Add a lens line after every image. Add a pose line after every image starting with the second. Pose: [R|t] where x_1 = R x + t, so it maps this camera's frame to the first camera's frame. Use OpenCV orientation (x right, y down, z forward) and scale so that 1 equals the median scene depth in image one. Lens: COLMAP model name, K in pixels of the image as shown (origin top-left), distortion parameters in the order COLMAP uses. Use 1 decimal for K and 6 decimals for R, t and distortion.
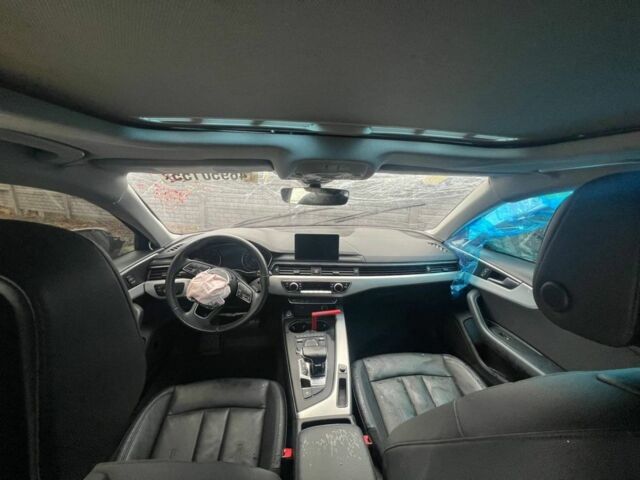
lens RADIAL K [[257.9, 0, 318.9], [0, 257.9, 239.5], [0, 0, 1]] dist [-0.002779, 0.000156]
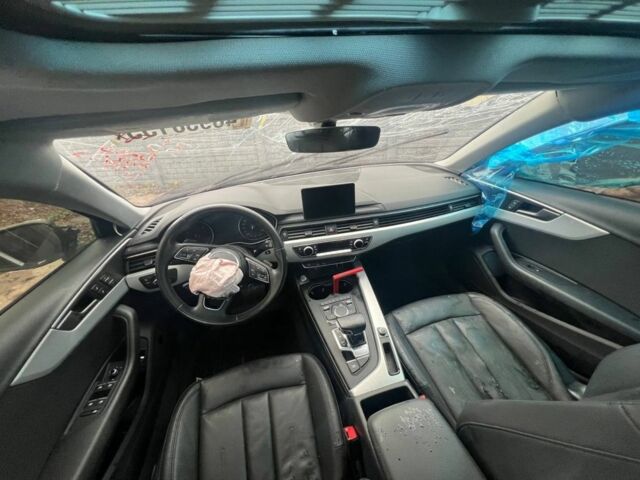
lens RADIAL K [[257.9, 0, 320.2], [0, 257.9, 240.7], [0, 0, 1]] dist [-0.002779, 0.000156]
pose [[0.983240, -0.153463, 0.098429, -0.155173], [0.124241, 0.959115, 0.254287, -0.073092], [-0.133429, -0.237796, 0.962107, 0.194017]]
